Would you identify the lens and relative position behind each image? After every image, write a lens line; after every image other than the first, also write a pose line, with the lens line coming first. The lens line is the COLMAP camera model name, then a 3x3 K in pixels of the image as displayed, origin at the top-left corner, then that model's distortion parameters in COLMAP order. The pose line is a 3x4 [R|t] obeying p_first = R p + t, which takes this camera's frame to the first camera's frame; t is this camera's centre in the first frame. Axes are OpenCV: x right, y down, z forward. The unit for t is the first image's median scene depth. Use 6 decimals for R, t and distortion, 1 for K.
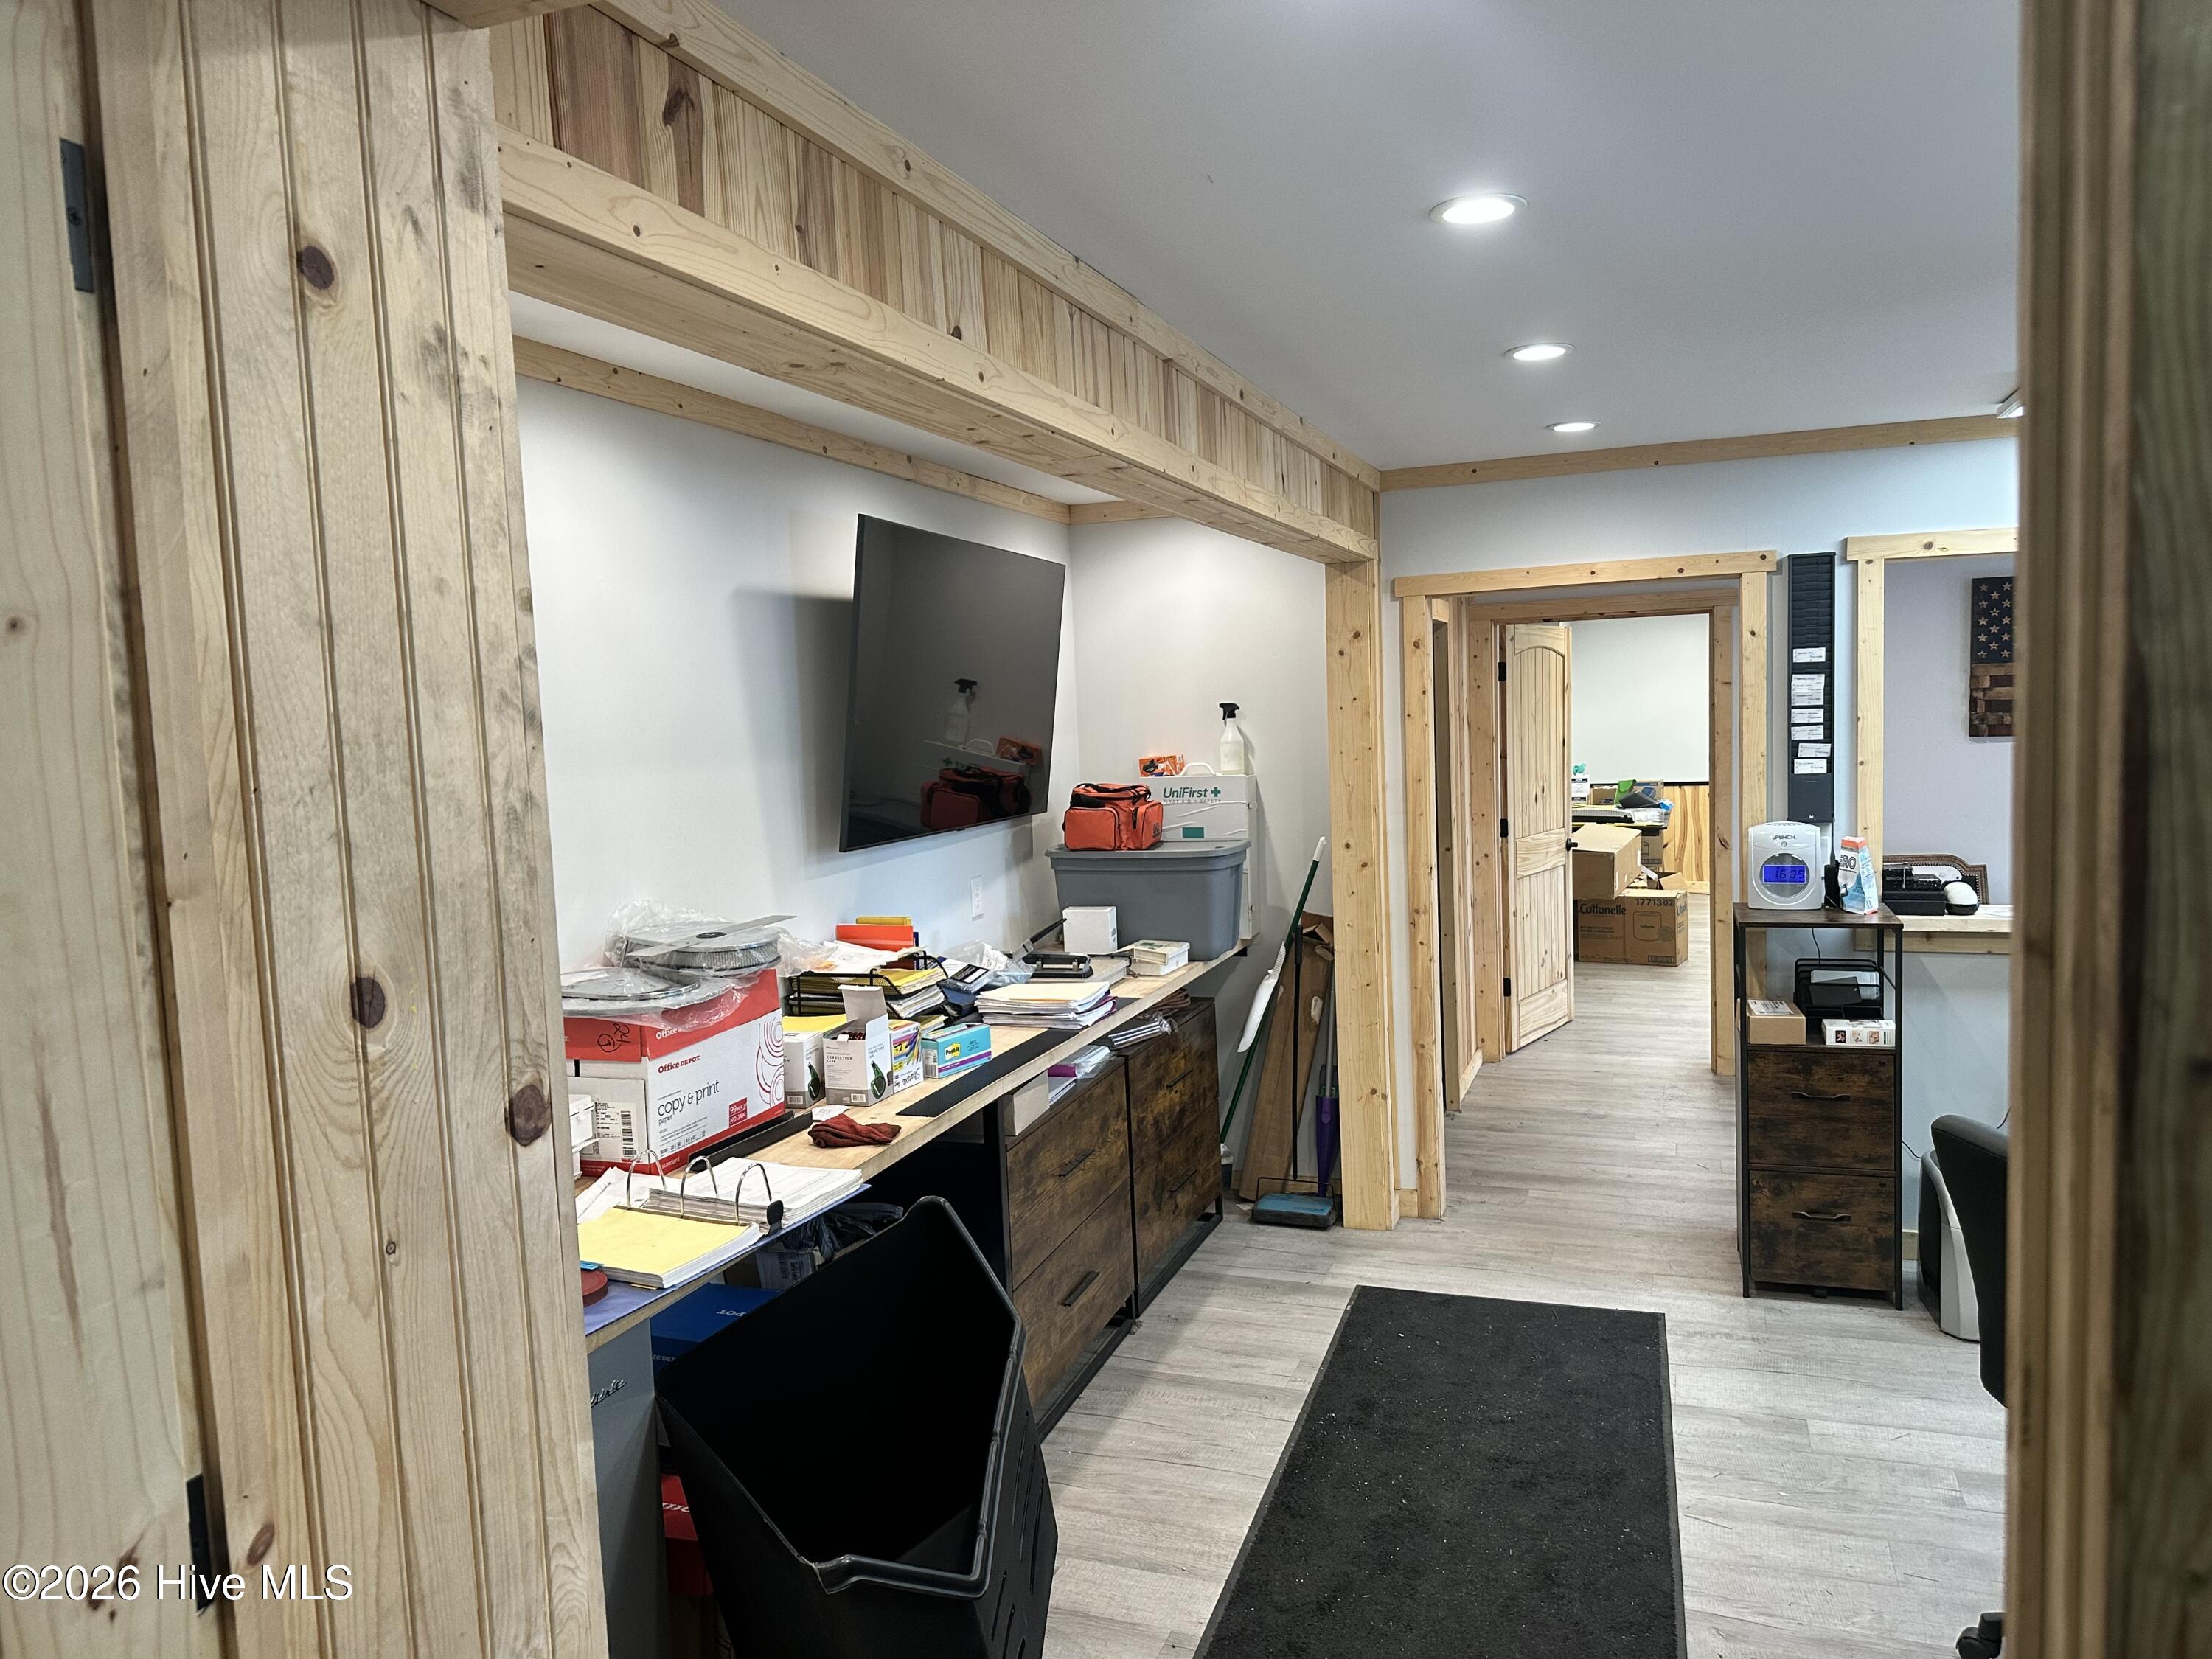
lens RADIAL K [[1554.4, 0, 1109.3], [0, 1554.4, 831.4], [0, 0, 1]] dist [0.013926, -0.022410]
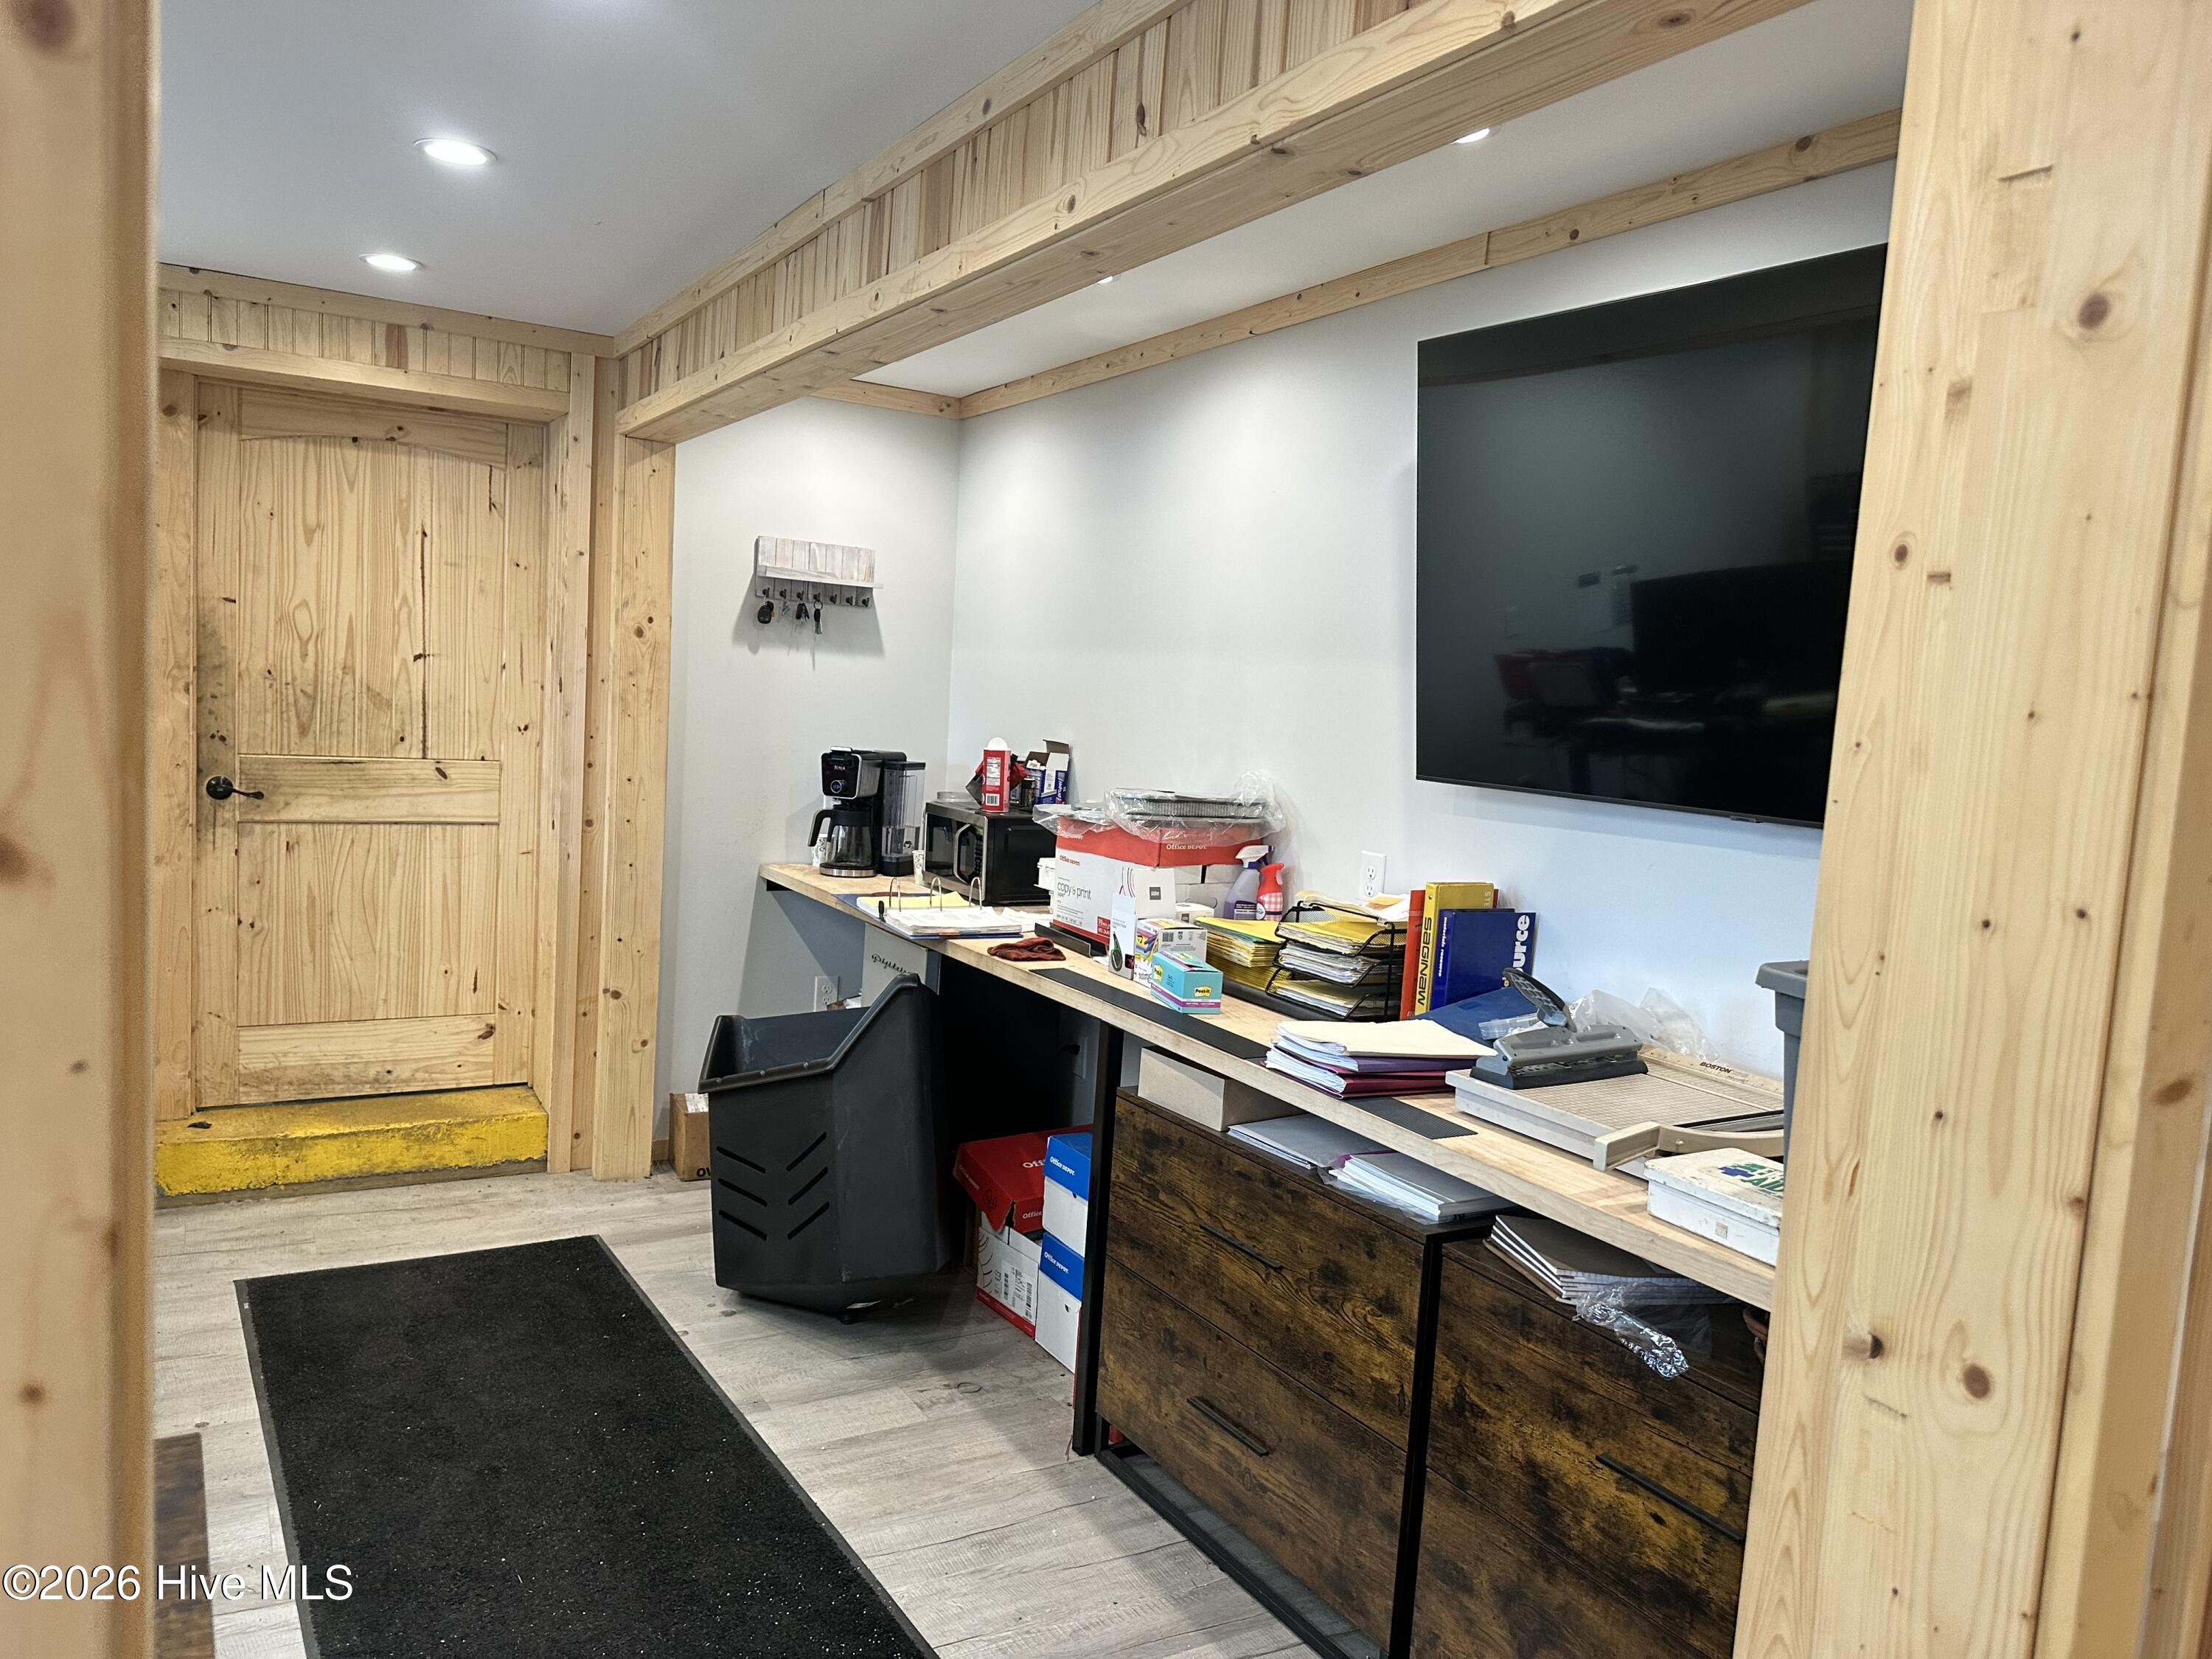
lens RADIAL K [[1554.4, 0, 1095.4], [0, 1554.4, 839.2], [0, 0, 1]] dist [0.013926, -0.022410]
pose [[-0.642073, 0.075642, -0.762903, 0.465655], [-0.096604, 0.979206, 0.178393, -0.070106], [0.760533, 0.188241, -0.621414, 1.174452]]
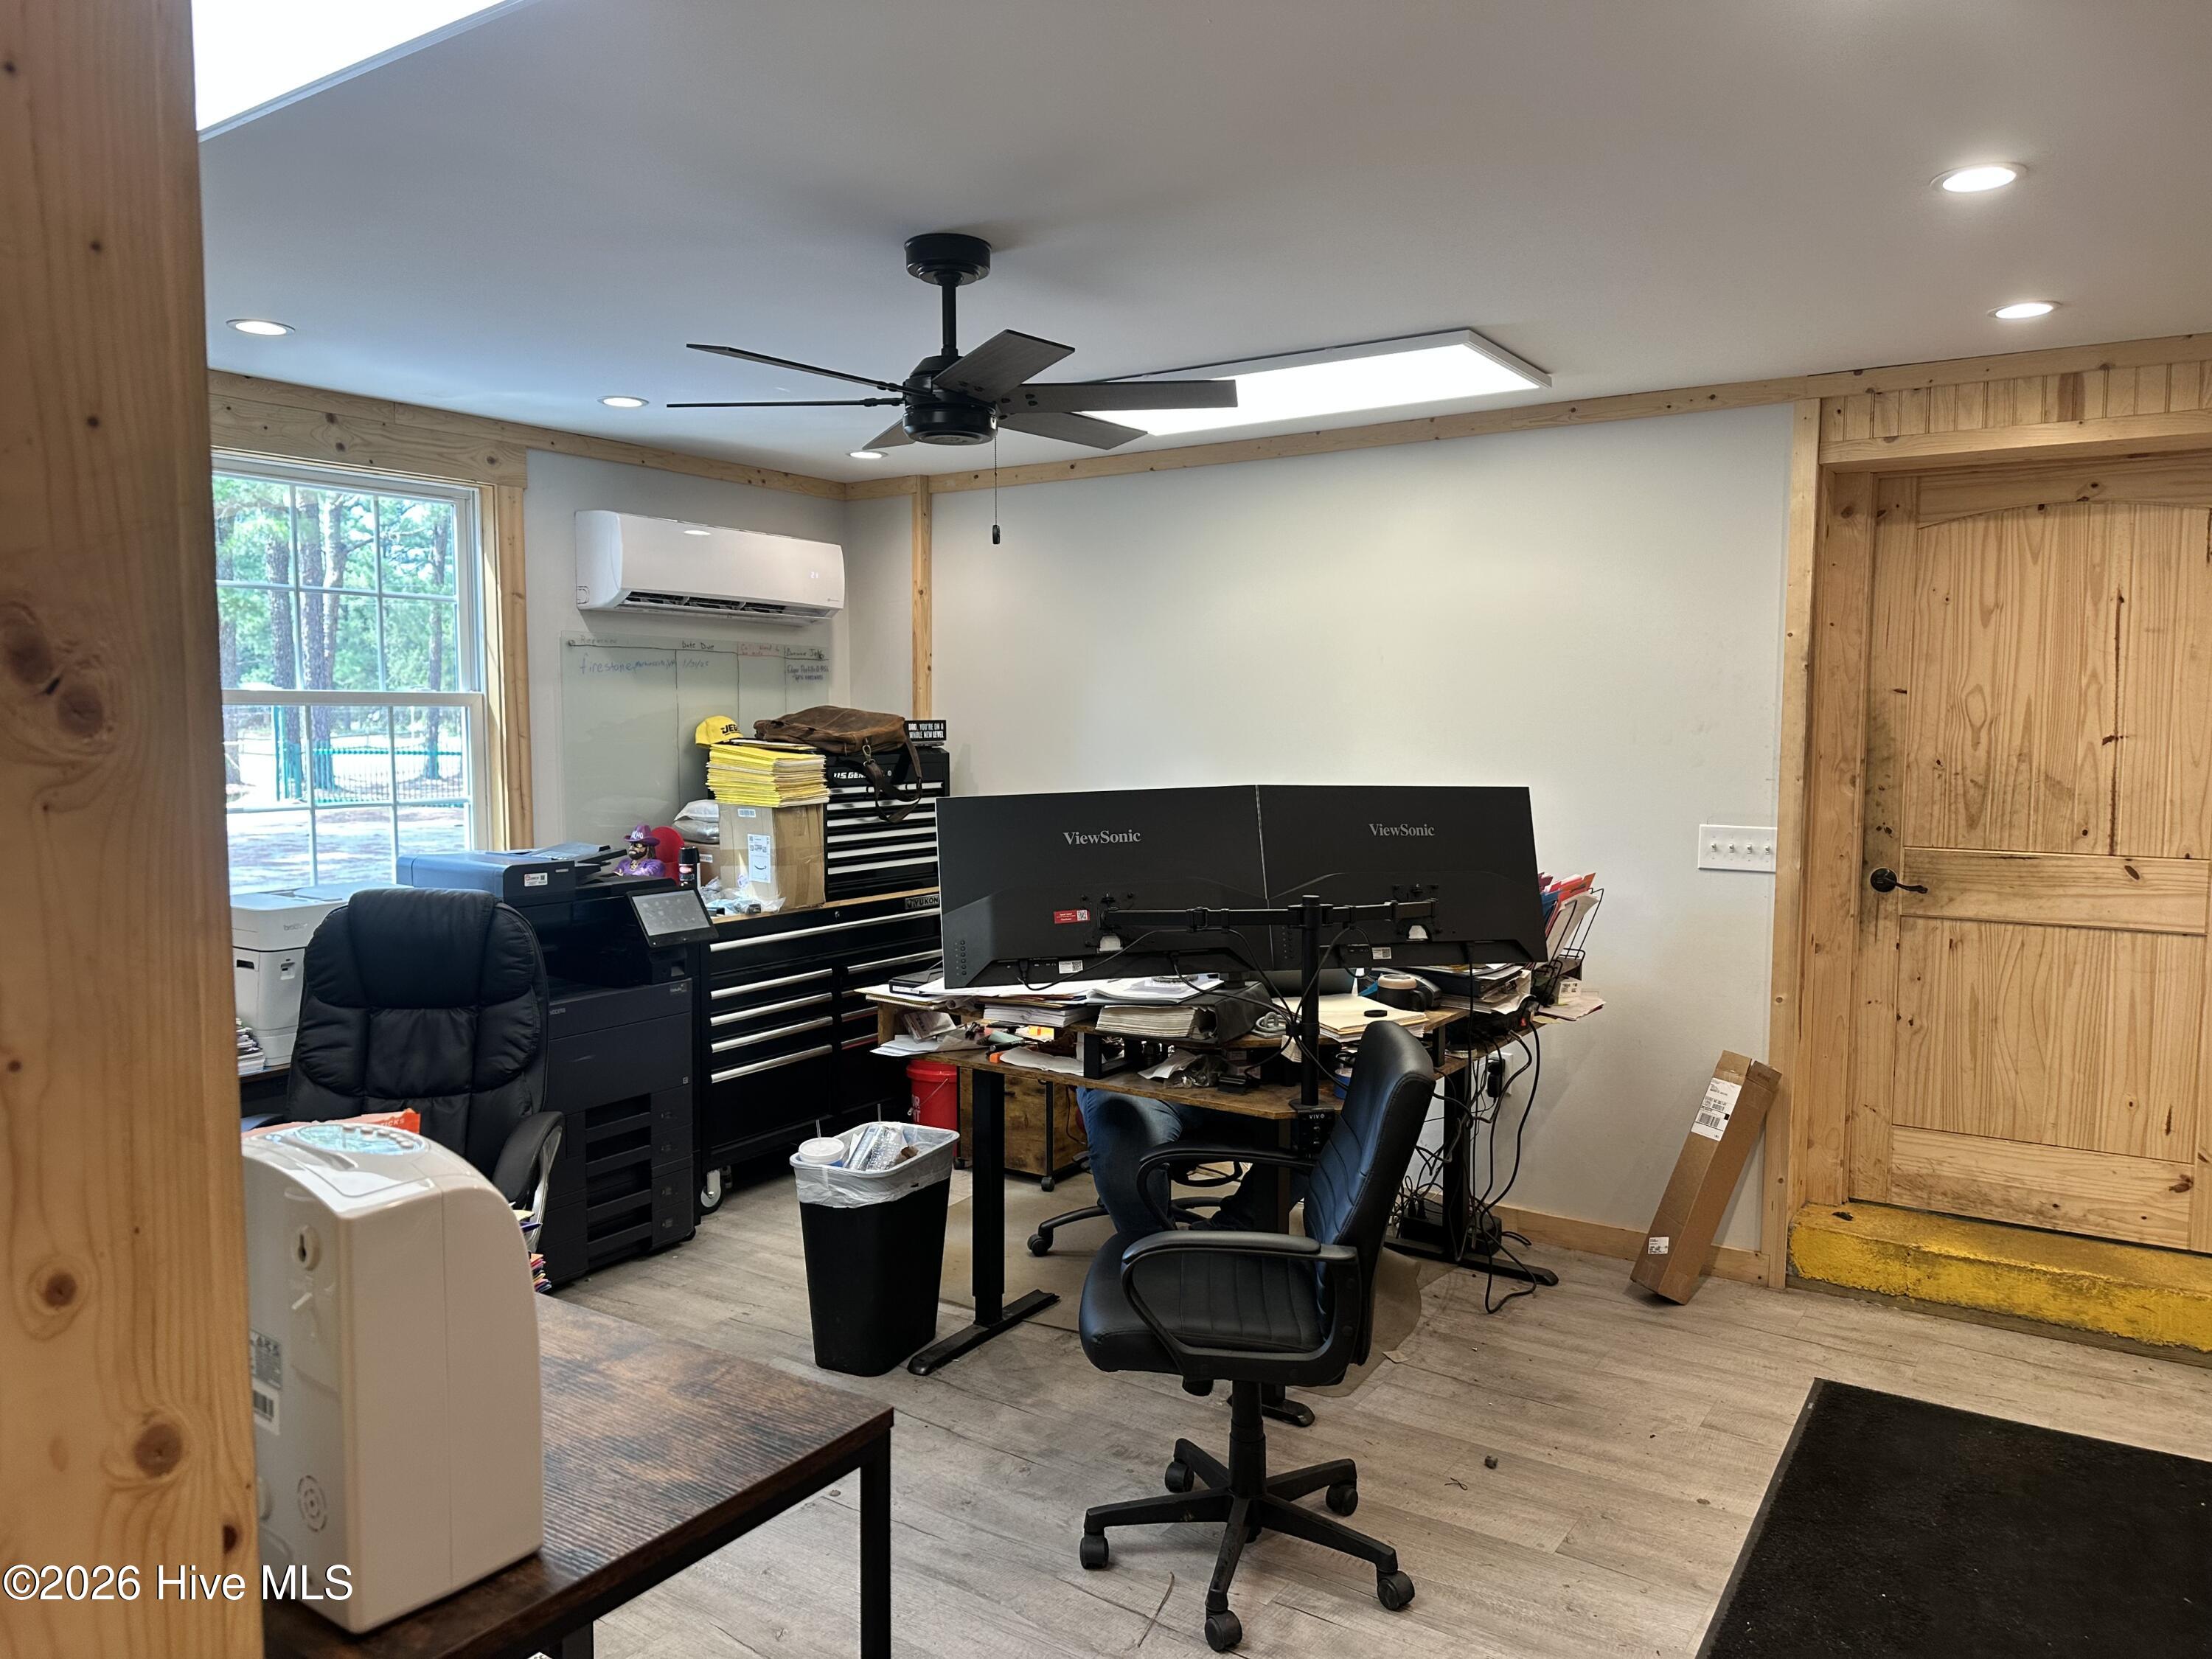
lens RADIAL K [[1554.4, 0, 1097.6], [0, 1554.4, 838.8], [0, 0, 1]] dist [0.013926, -0.022410]
pose [[-0.969802, 0.016922, 0.243307, 0.302460], [0.054358, 0.987494, 0.147988, -0.069878], [-0.237760, 0.156745, -0.958593, 1.186911]]
